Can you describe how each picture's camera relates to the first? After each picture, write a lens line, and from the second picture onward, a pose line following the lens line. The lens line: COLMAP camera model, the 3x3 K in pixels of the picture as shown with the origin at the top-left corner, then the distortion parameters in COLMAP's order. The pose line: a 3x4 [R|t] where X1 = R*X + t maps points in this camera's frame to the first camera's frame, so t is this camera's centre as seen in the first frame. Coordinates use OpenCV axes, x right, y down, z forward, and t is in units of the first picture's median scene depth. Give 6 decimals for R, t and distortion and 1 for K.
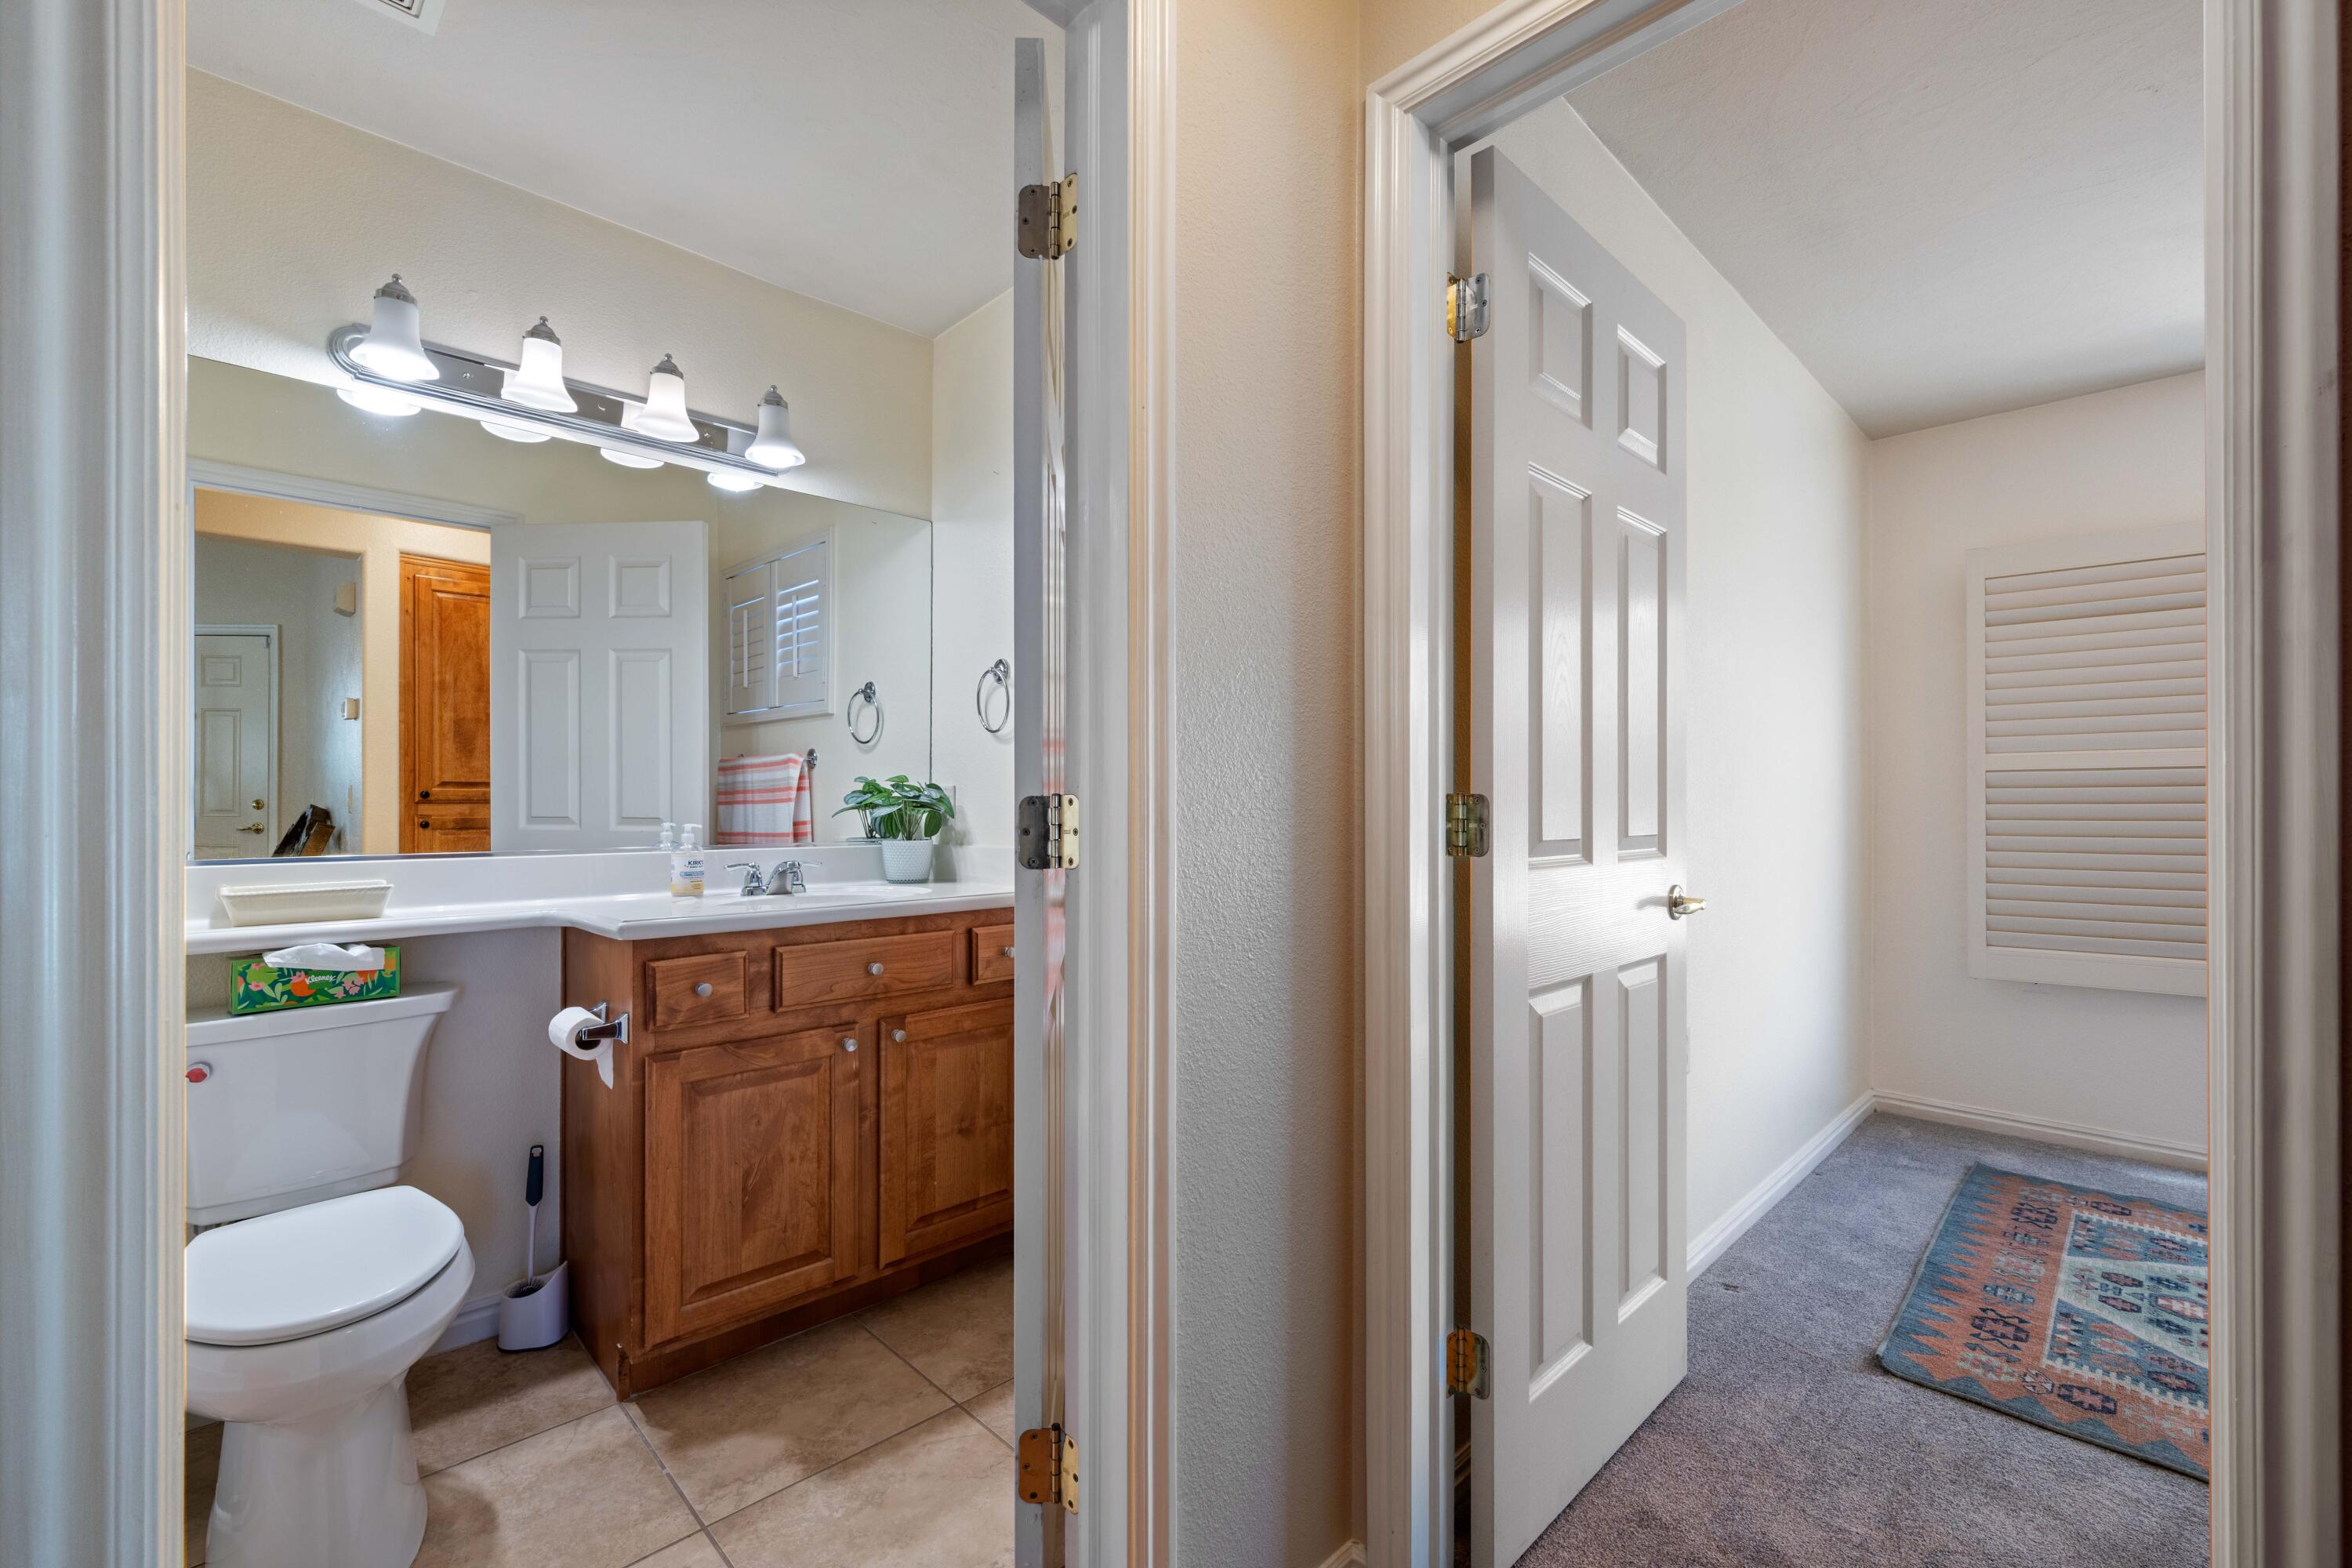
lens RADIAL K [[996.8, 0, 1179.1], [0, 996.8, 797.2], [0, 0, 1]] dist [0.002948, 0.000223]
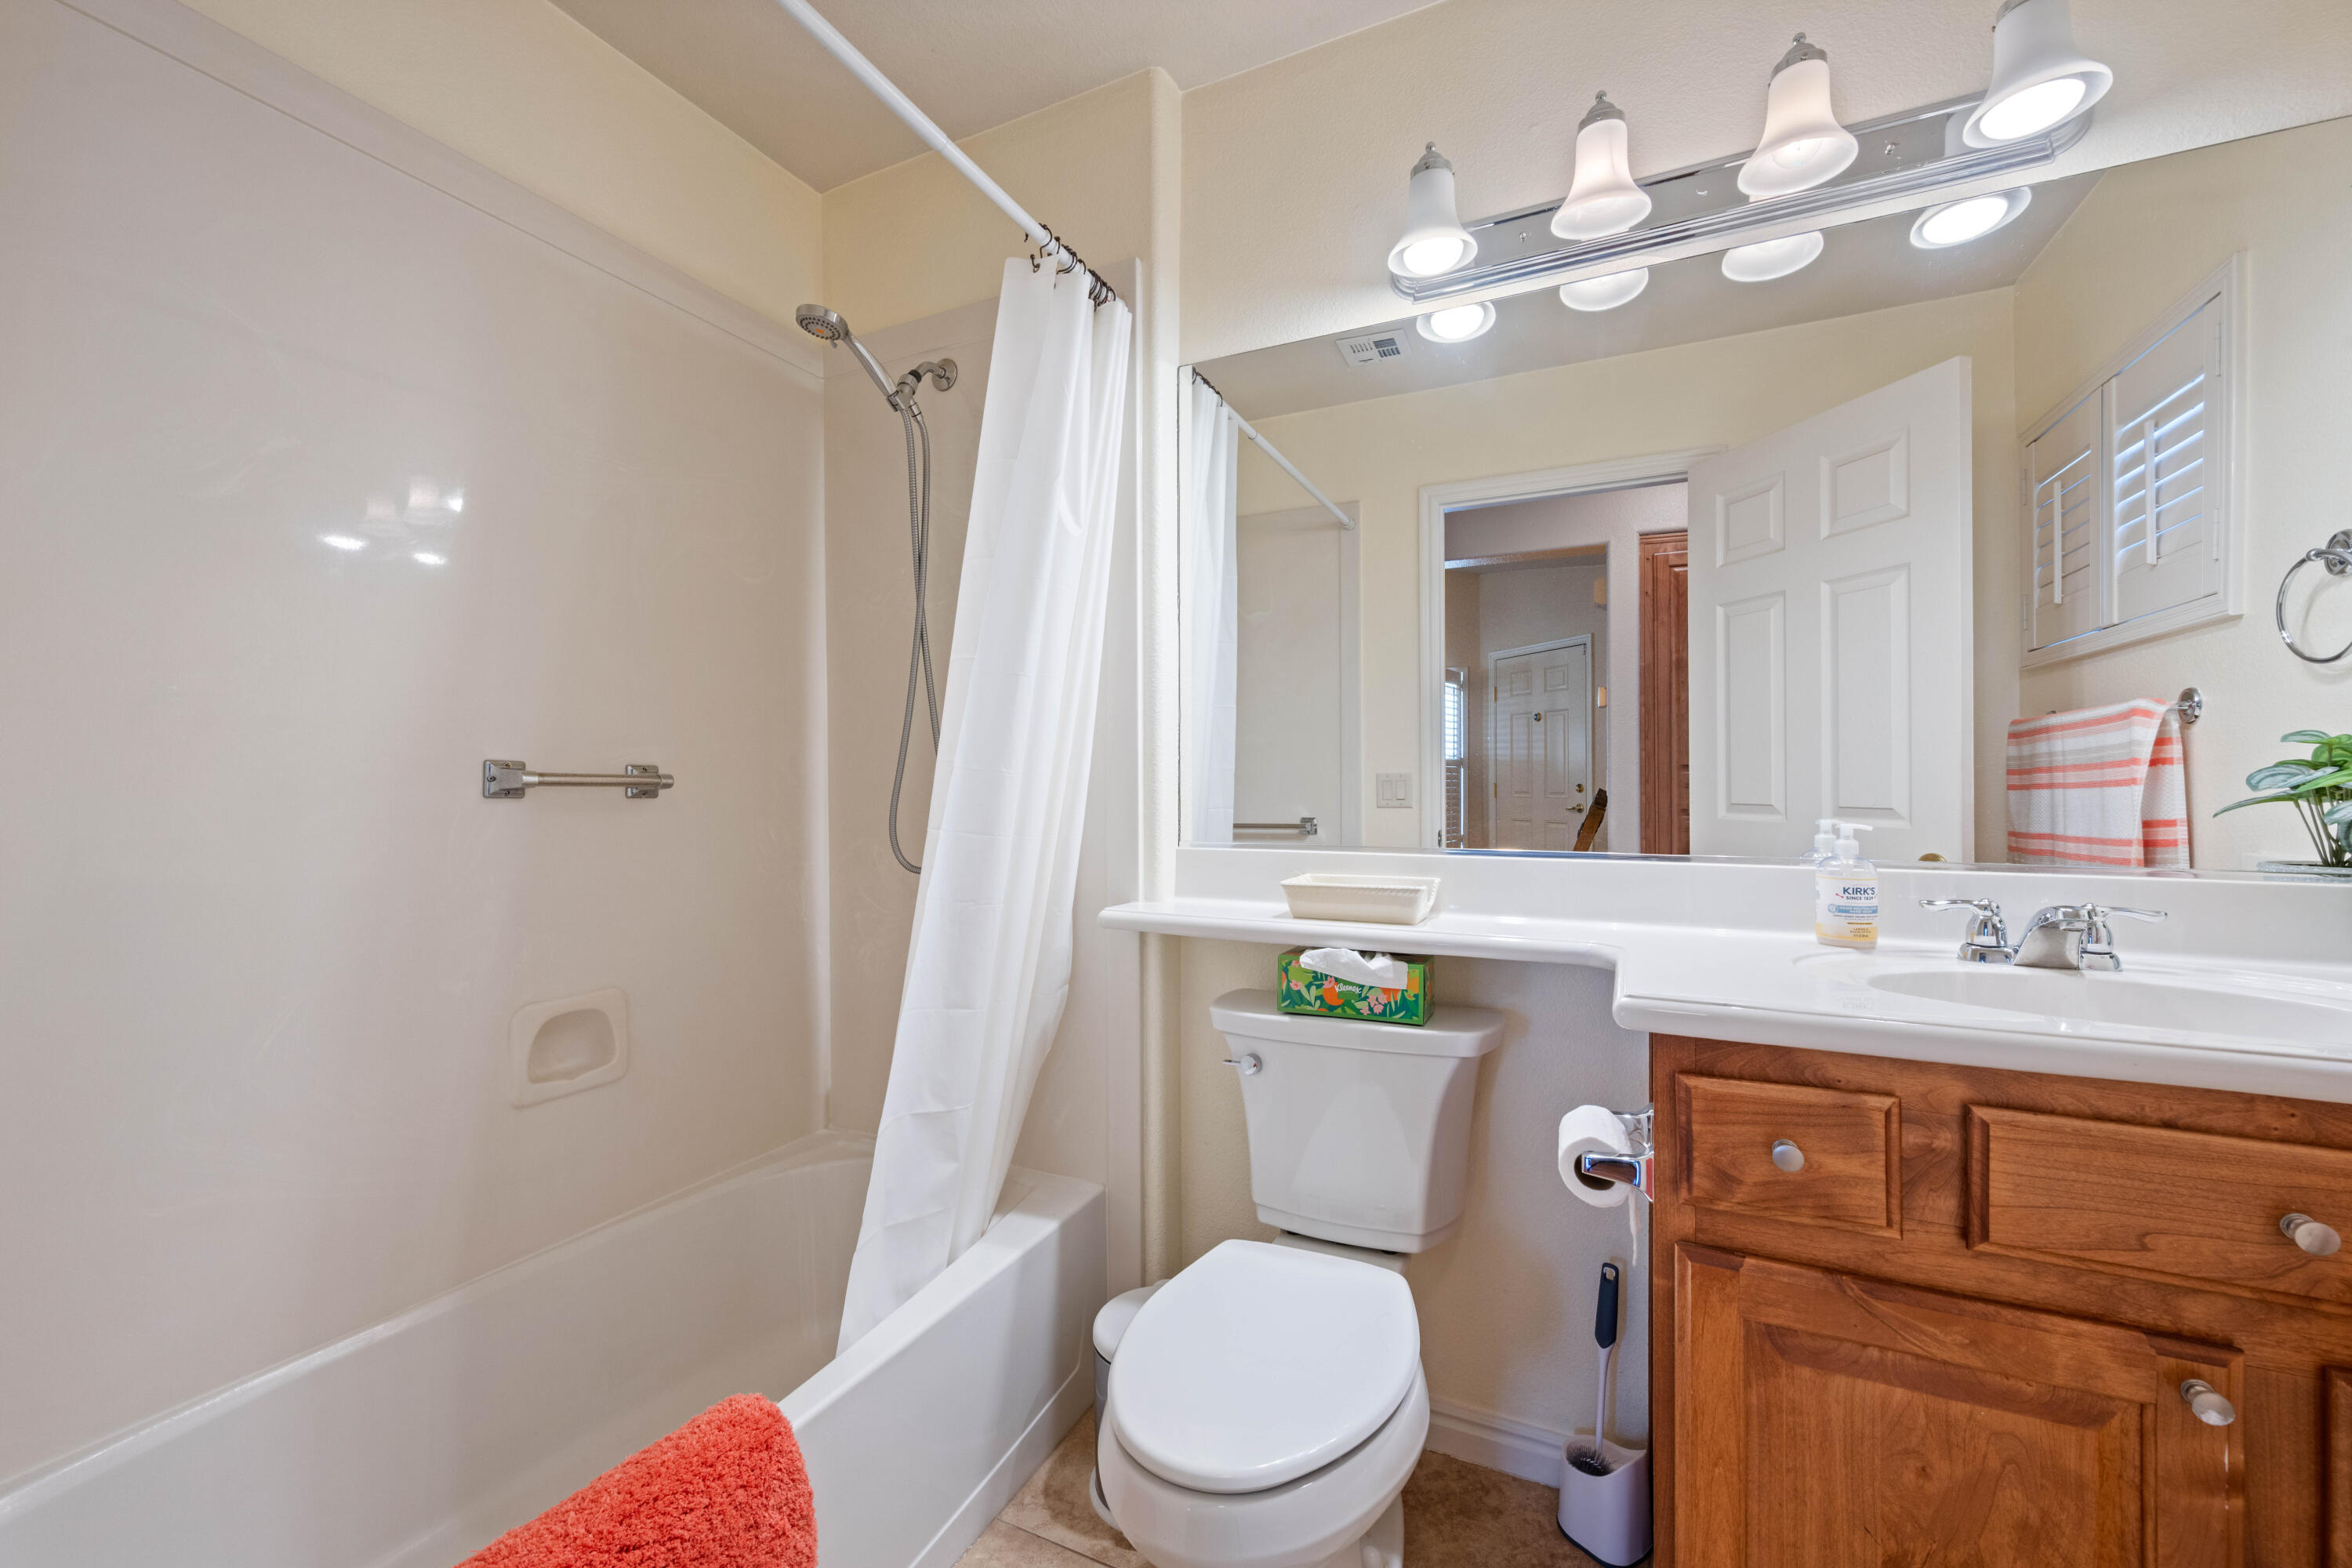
lens RADIAL K [[923.1, 0, 1185.9], [0, 923.1, 787.4], [0, 0, 1]] dist [-0.003004, 0.000748]
pose [[0.335558, 0.001205, -0.942019, -0.124239], [0.005191, 0.999982, 0.003128, 0.002283], [0.942005, -0.005940, 0.335546, 0.501707]]
